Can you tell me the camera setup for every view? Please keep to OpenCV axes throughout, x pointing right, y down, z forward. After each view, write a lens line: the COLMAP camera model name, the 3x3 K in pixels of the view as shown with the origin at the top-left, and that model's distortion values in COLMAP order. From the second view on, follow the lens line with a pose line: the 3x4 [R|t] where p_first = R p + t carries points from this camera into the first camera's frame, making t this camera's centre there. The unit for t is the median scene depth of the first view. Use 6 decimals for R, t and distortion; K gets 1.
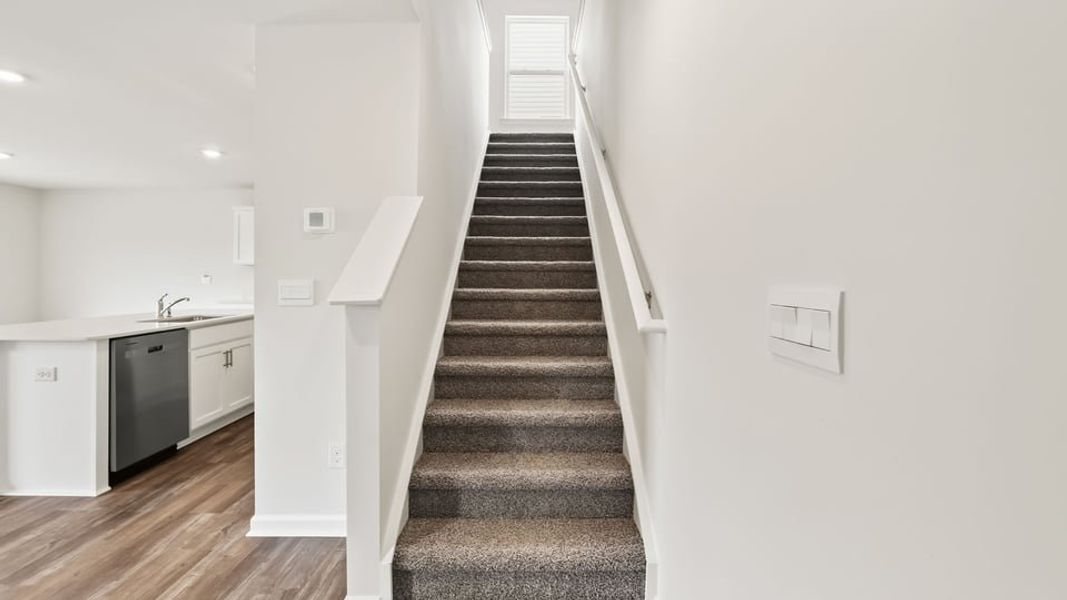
lens RADIAL K [[465.9, 0, 525.3], [0, 465.9, 292.2], [0, 0, 1]] dist [-0.035088, 0.012856]
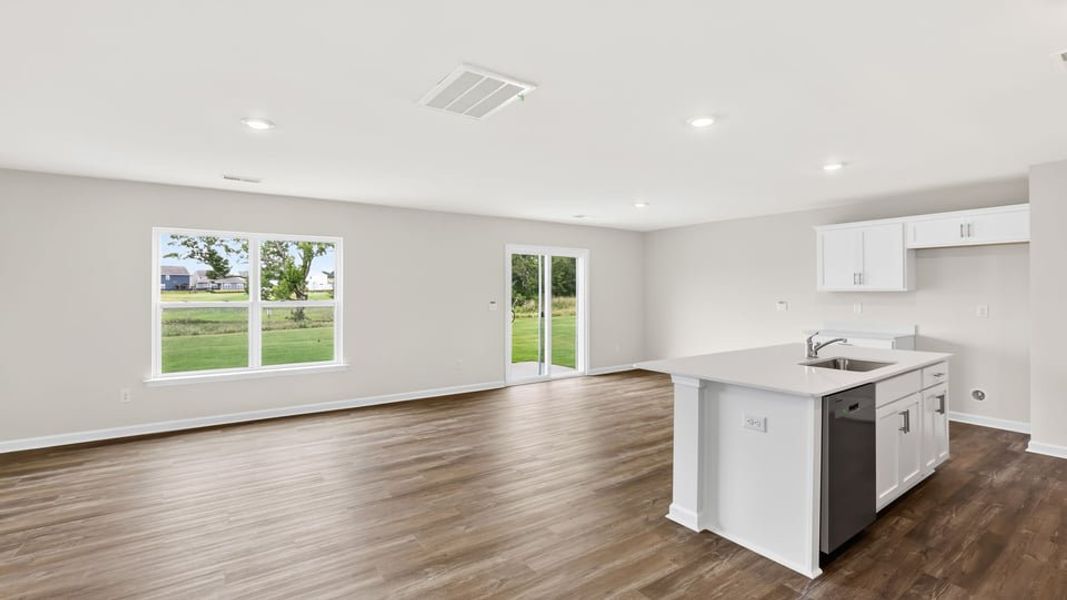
lens RADIAL K [[465.9, 0, 525.3], [0, 465.9, 292.2], [0, 0, 1]] dist [-0.035088, 0.012856]
pose [[0.562803, -0.011332, -0.826514, -0.514825], [-0.018636, 0.999478, -0.026394, -0.055323], [0.826381, 0.030257, 0.562298, 0.056328]]
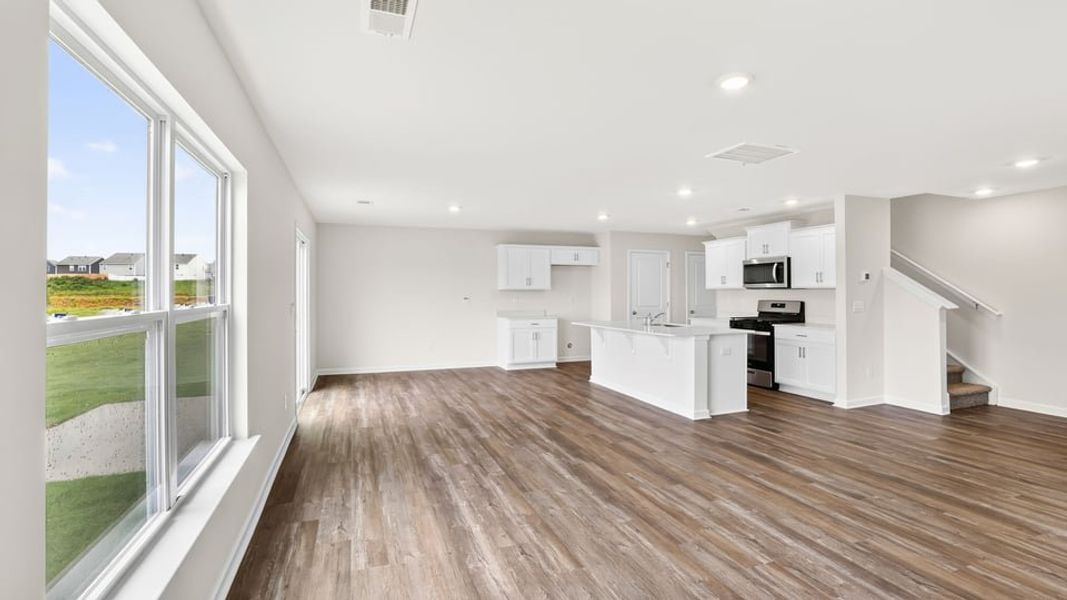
lens RADIAL K [[465.9, 0, 525.3], [0, 465.9, 292.2], [0, 0, 1]] dist [-0.035088, 0.012856]
pose [[0.938990, -0.012807, 0.343705, -2.473256], [0.023236, 0.999386, -0.026242, -0.040071], [-0.343158, 0.032627, 0.938711, -0.564102]]
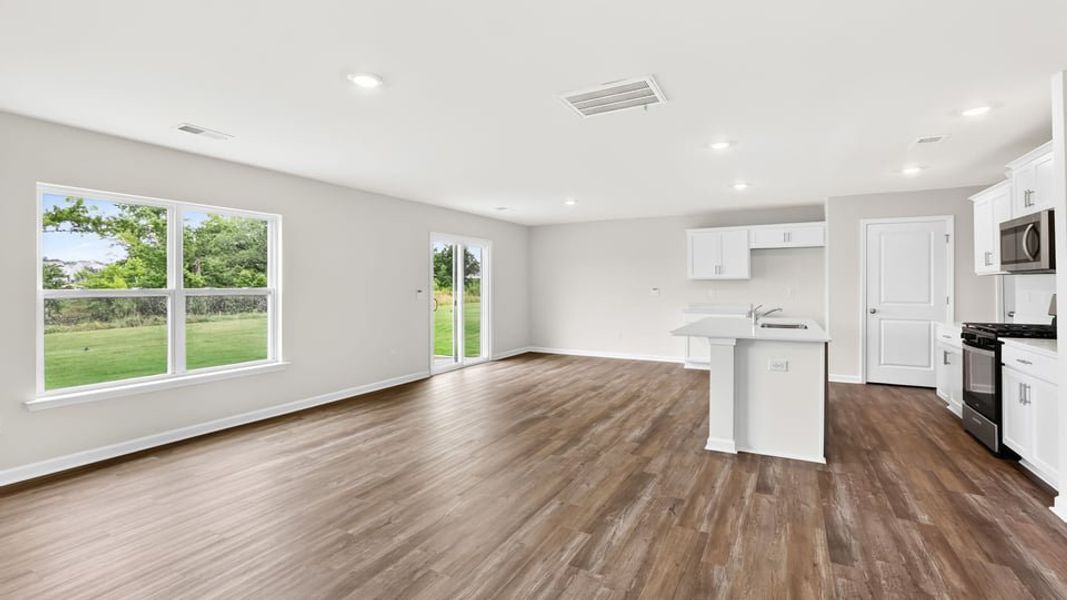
lens RADIAL K [[465.9, 0, 525.3], [0, 465.9, 292.2], [0, 0, 1]] dist [-0.035088, 0.012856]
pose [[0.870760, -0.008198, -0.491640, -1.009479], [-0.001437, 0.999814, -0.019217, -0.009635], [0.491706, 0.017440, 0.870587, -0.533643]]
